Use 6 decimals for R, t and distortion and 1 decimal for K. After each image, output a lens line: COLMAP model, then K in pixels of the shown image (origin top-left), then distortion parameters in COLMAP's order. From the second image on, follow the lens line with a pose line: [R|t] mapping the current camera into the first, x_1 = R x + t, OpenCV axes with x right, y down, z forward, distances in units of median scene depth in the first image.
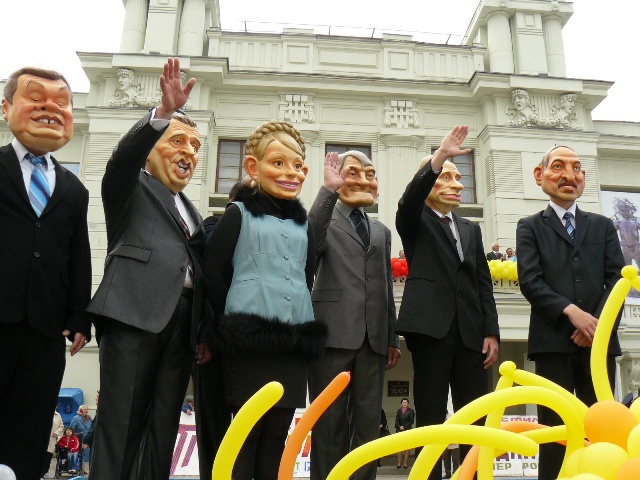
lens RADIAL K [[684.0, 0, 340.4], [0, 684.0, 239.4], [0, 0, 1]] dist [-0.208174, 0.289673]
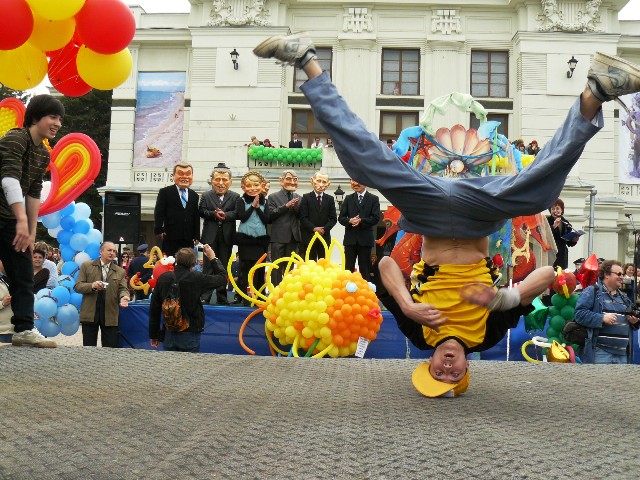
lens RADIAL K [[684.0, 0, 340.4], [0, 684.0, 239.4], [0, 0, 1]] dist [-0.208174, 0.289673]
pose [[0.988254, 0.016718, -0.151905, 0.094026], [0.015722, 0.977602, 0.209872, -0.062371], [0.152012, -0.209795, 0.965856, -0.245442]]
